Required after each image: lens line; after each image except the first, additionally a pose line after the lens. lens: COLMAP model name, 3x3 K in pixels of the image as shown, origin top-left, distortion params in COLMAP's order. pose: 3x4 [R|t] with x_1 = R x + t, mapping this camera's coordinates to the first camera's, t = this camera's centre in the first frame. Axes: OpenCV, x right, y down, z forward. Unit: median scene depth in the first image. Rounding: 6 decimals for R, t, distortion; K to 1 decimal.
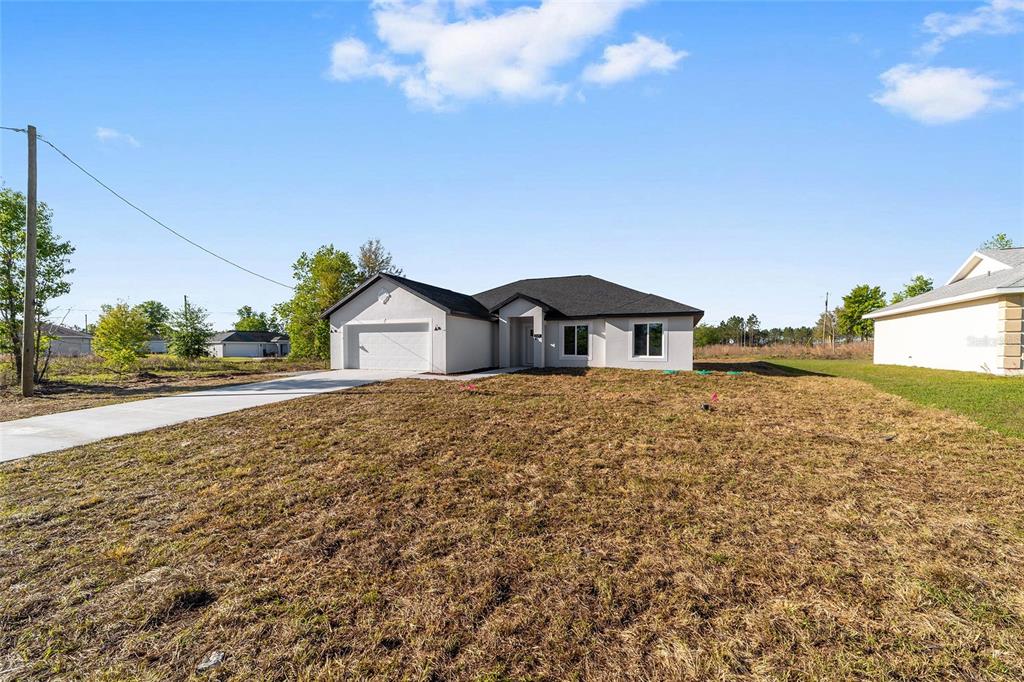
lens RADIAL K [[392.4, 0, 513.5], [0, 392.4, 365.3], [0, 0, 1]] dist [-0.001175, -0.000188]
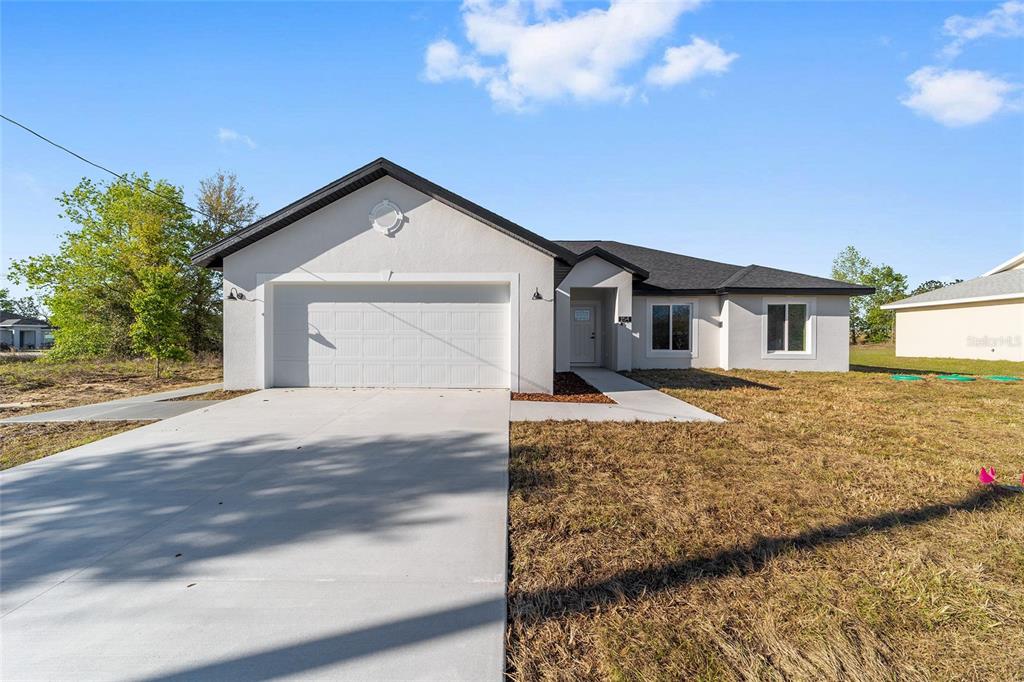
lens RADIAL K [[390.4, 0, 512.0], [0, 390.4, 341.0], [0, 0, 1]] dist [-0.011171, 0.008419]
pose [[0.933673, 0.000314, 0.358125, -0.166254], [0.012522, 0.999360, -0.033523, -0.011745], [-0.357907, 0.035784, 0.933071, 0.258460]]
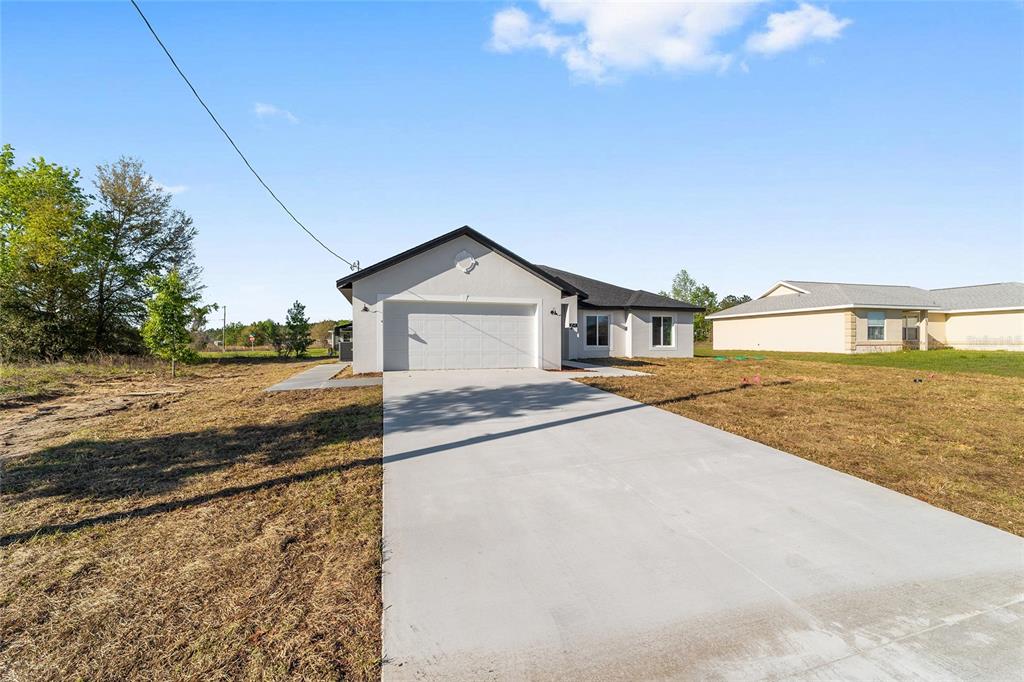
lens RADIAL K [[390.4, 0, 512.0], [0, 390.4, 341.0], [0, 0, 1]] dist [-0.011171, 0.008419]
pose [[0.779462, -0.001777, 0.626447, -0.324749], [0.027862, 0.999105, -0.031834, -0.006279], [-0.625829, 0.042267, 0.778814, 0.195931]]
